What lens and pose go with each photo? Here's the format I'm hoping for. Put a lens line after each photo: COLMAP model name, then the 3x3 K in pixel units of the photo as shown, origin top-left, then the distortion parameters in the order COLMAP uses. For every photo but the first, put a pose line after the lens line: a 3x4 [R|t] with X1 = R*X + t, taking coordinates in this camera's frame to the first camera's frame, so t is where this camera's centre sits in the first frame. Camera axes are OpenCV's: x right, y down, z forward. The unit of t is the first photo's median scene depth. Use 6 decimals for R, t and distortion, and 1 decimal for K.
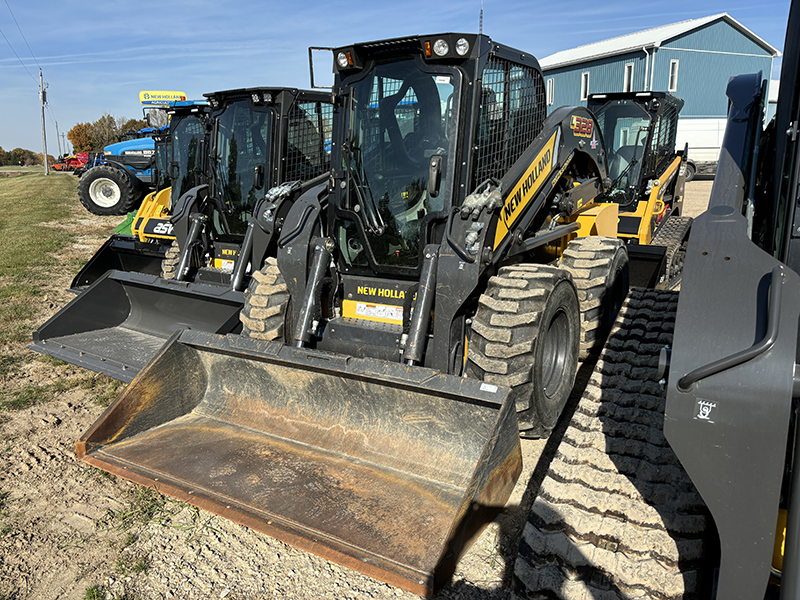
lens RADIAL K [[606.6, 0, 400.0], [0, 606.6, 300.0], [0, 0, 1]] dist [0.009740, -0.000521]
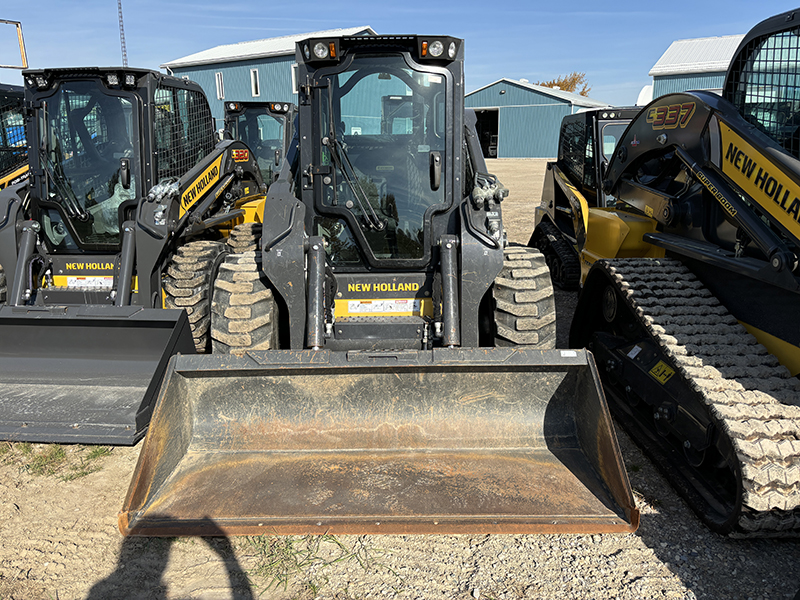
lens RADIAL K [[603.7, 0, 395.9], [0, 603.7, 297.1], [0, 0, 1]] dist [0.019563, -0.002430]
pose [[0.858188, -0.113668, 0.500592, -0.554982], [0.111540, 0.993168, 0.034297, -0.029775], [-0.501071, 0.026403, 0.865004, 0.133024]]
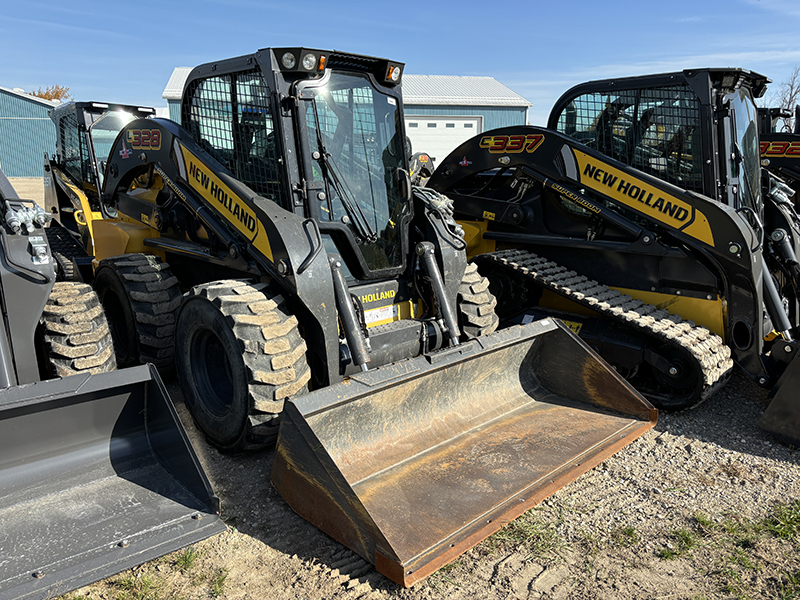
lens RADIAL K [[603.7, 0, 395.9], [0, 603.7, 297.1], [0, 0, 1]] dist [0.019563, -0.002430]
pose [[0.261291, -0.185740, 0.947221, -1.076551], [0.212477, 0.968310, 0.131263, -0.151499], [-0.941584, 0.166965, 0.292476, 0.716023]]
